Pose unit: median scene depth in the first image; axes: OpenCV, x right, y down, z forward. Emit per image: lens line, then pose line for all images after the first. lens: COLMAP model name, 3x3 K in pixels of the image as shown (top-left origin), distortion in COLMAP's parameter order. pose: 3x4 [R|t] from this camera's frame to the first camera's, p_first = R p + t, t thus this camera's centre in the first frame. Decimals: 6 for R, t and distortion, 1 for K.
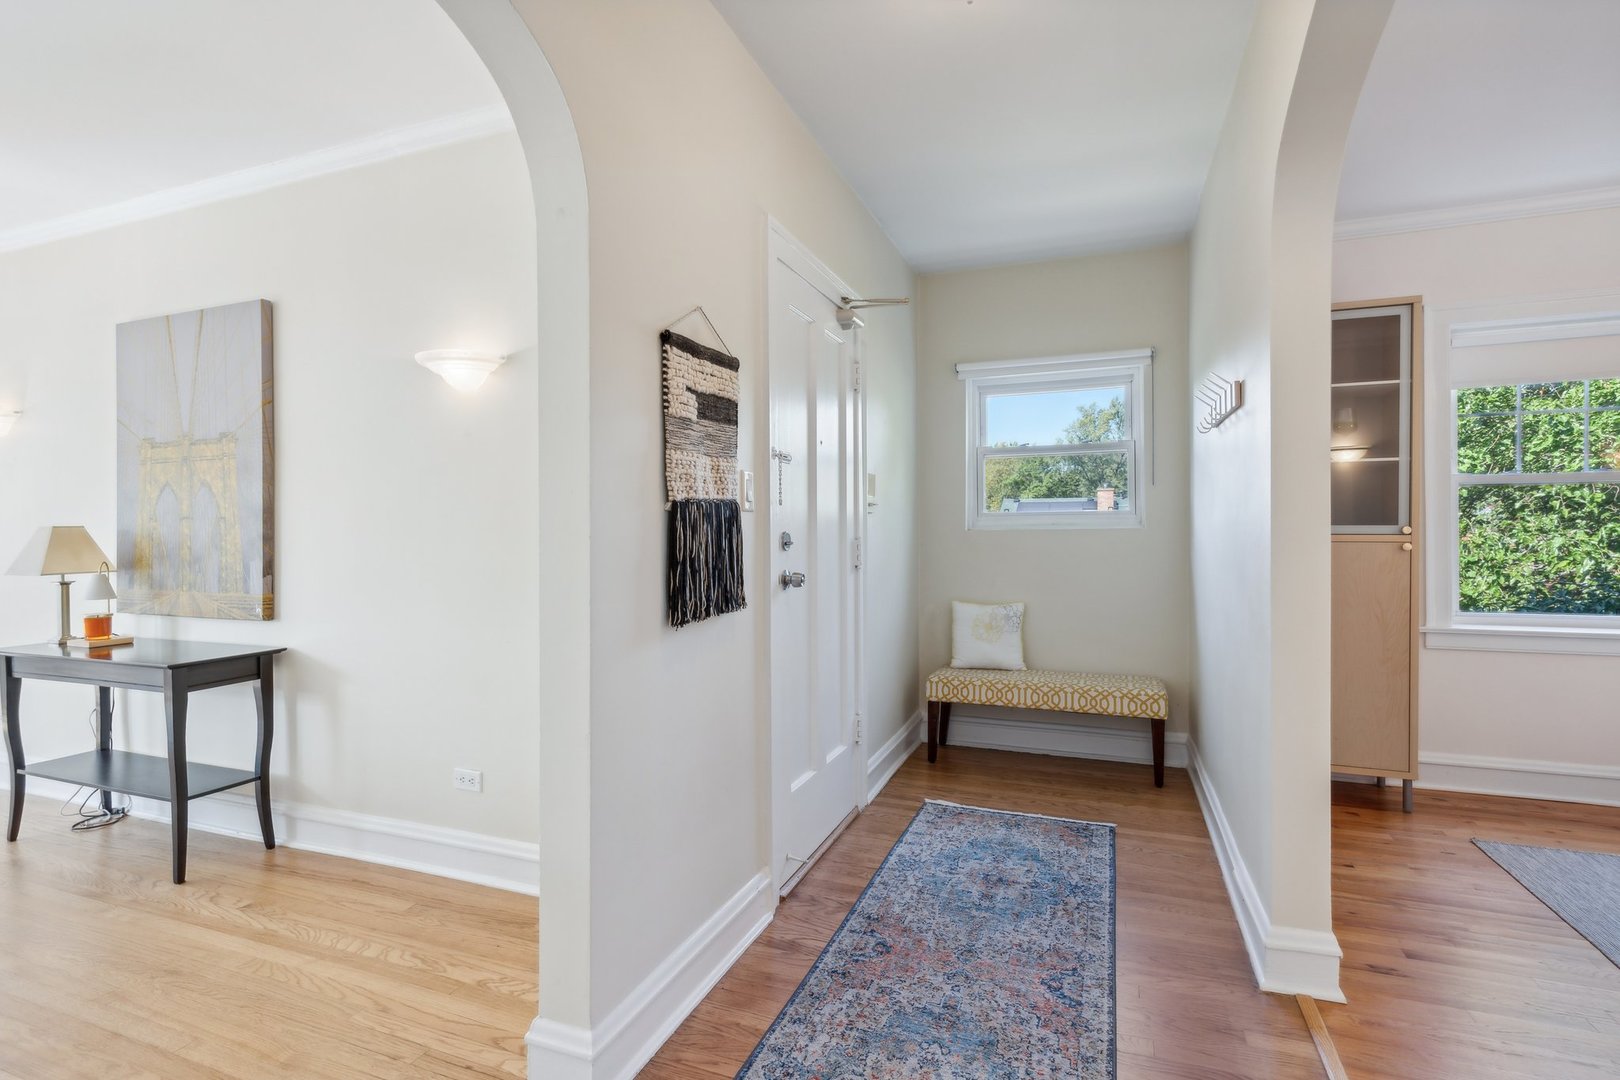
lens RADIAL K [[784.0, 0, 806.9], [0, 784.0, 533.0], [0, 0, 1]] dist [0.000291, 0.000005]
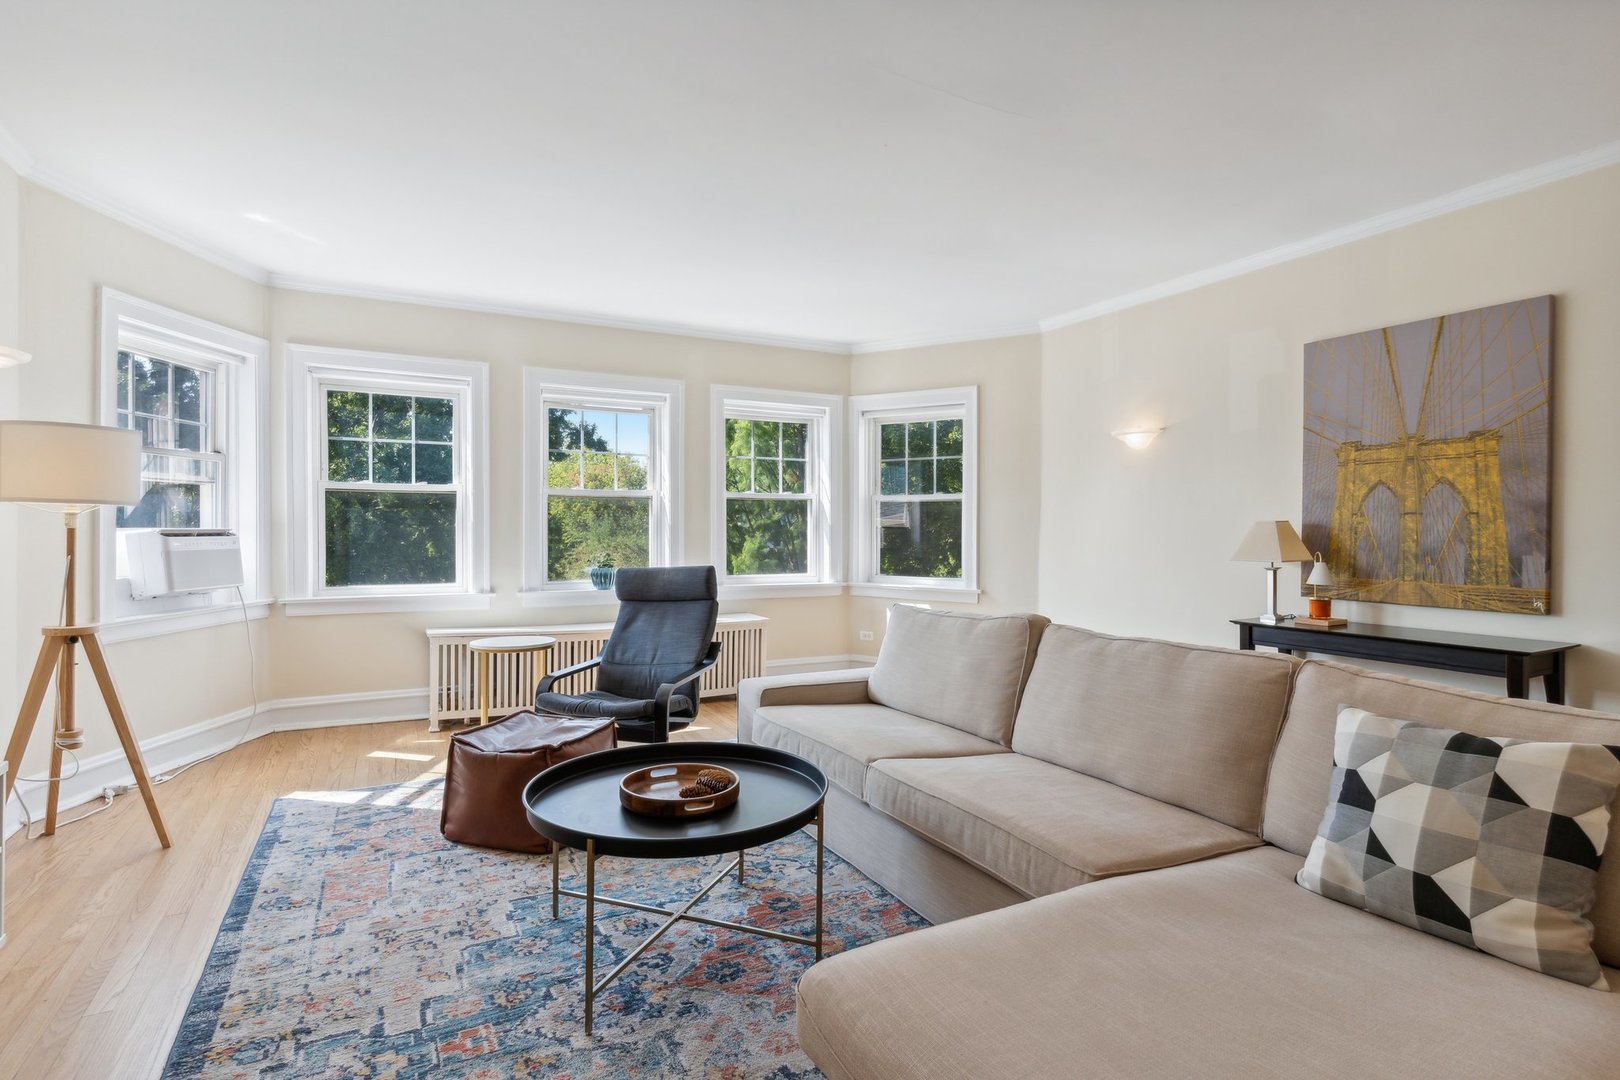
lens RADIAL K [[795.6, 0, 804.9], [0, 795.6, 537.5], [0, 0, 1]] dist [0.004131, 0.000547]
pose [[0.761353, 0.013544, -0.648197, -0.725309], [-0.004780, 0.999872, 0.015277, 0.001283], [0.648320, -0.008533, 0.761320, -0.383151]]
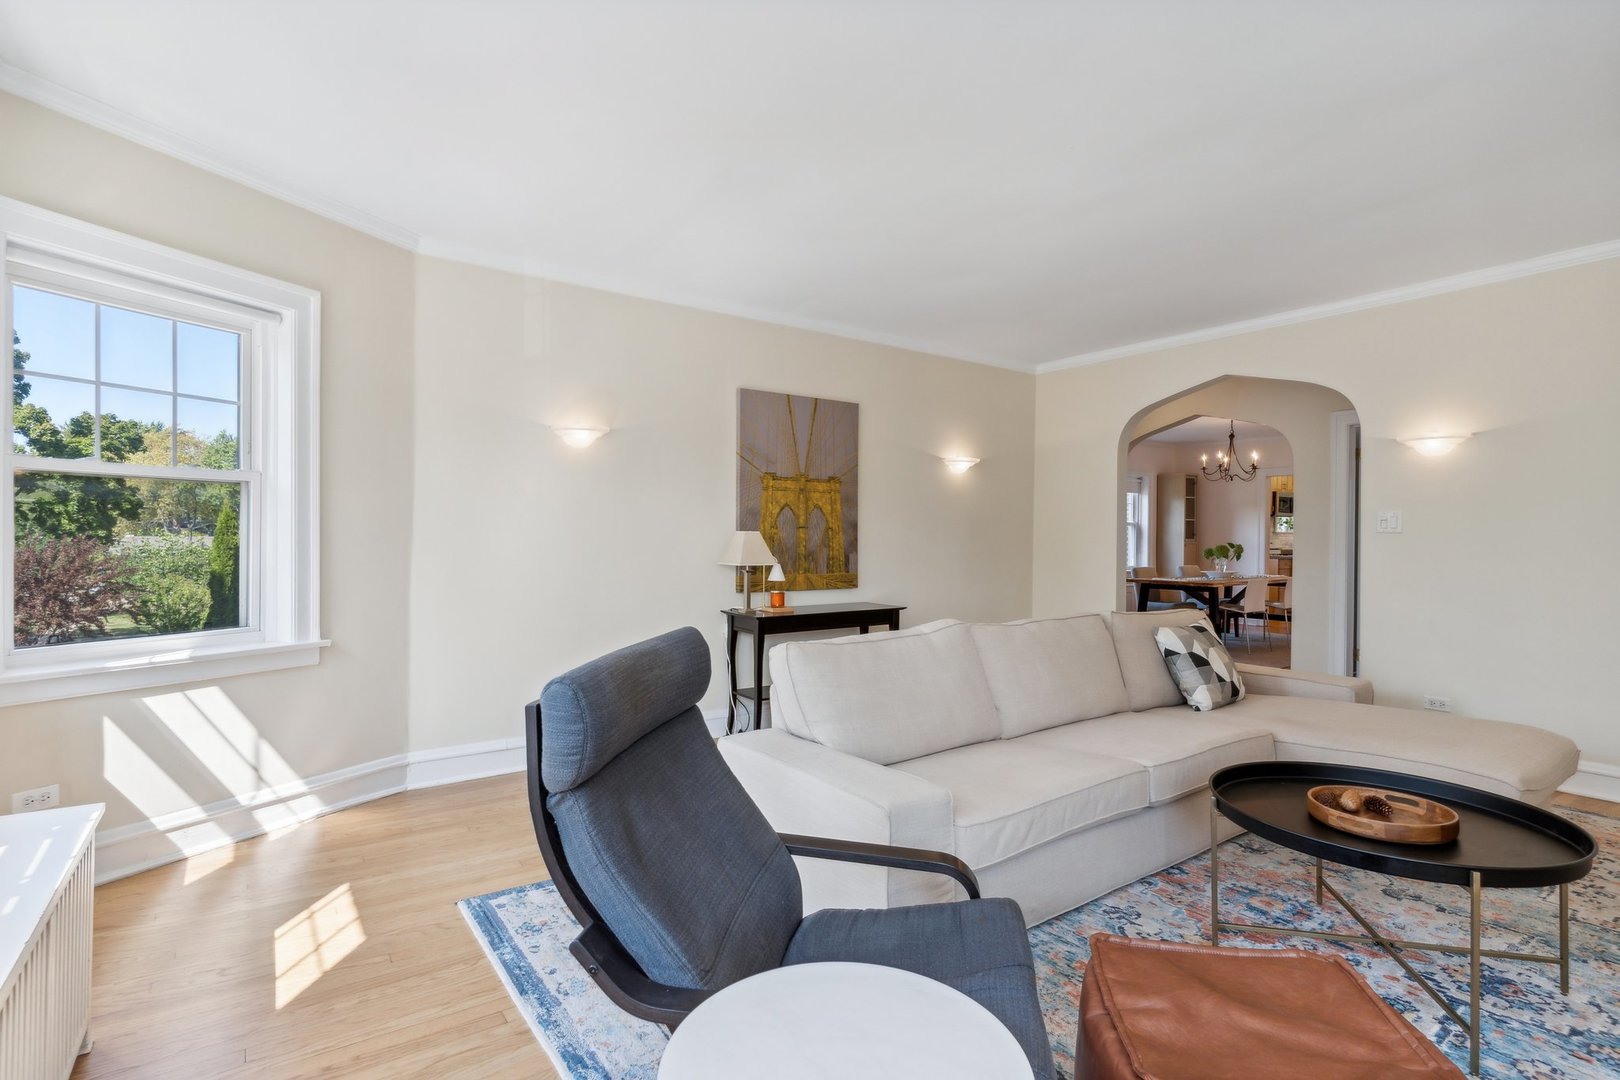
lens RADIAL K [[784.0, 0, 806.9], [0, 784.0, 533.0], [0, 0, 1]] dist [0.000291, 0.000005]
pose [[0.543332, 0.011973, 0.839433, -2.137714], [-0.010024, 0.999920, -0.007774, 0.004392], [-0.839458, -0.004190, 0.543408, 0.138964]]
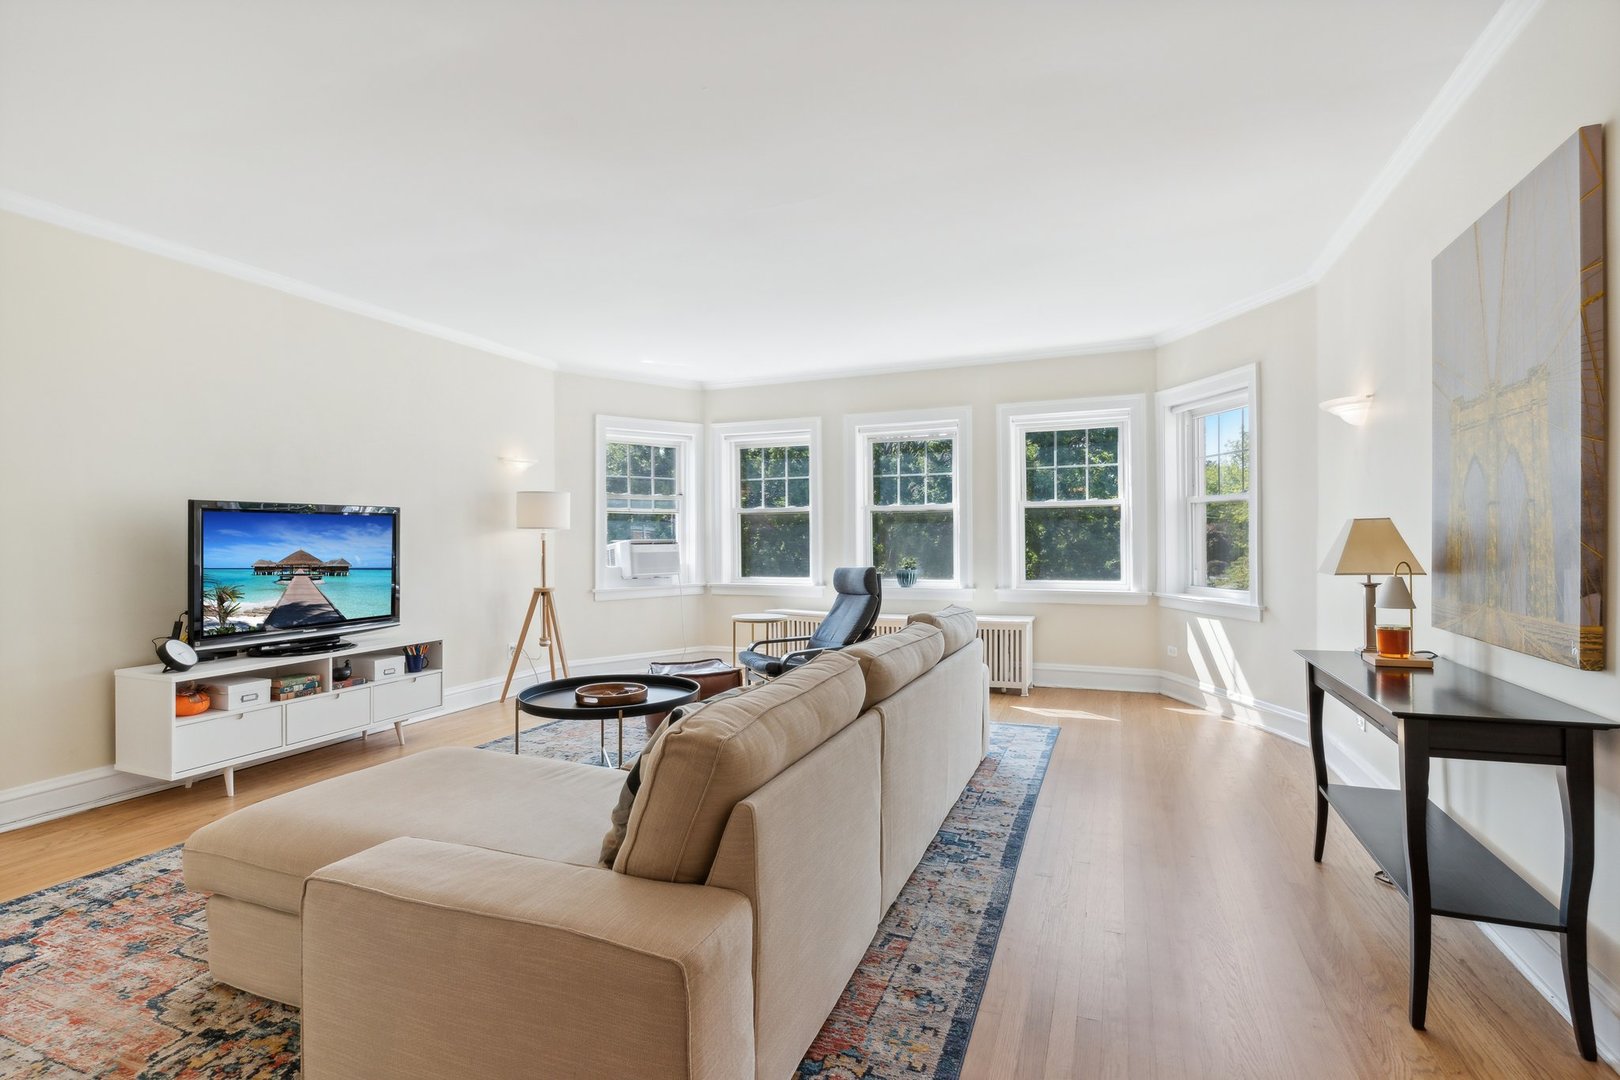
lens RADIAL K [[786.4, 0, 799.7], [0, 786.4, 544.4], [0, 0, 1]] dist [0.001638, 0.000368]
pose [[-0.010227, 0.010959, -0.999888, -0.085295], [0.010547, 0.999886, 0.010851, 0.003860], [0.999892, -0.010435, -0.010342, 0.395260]]
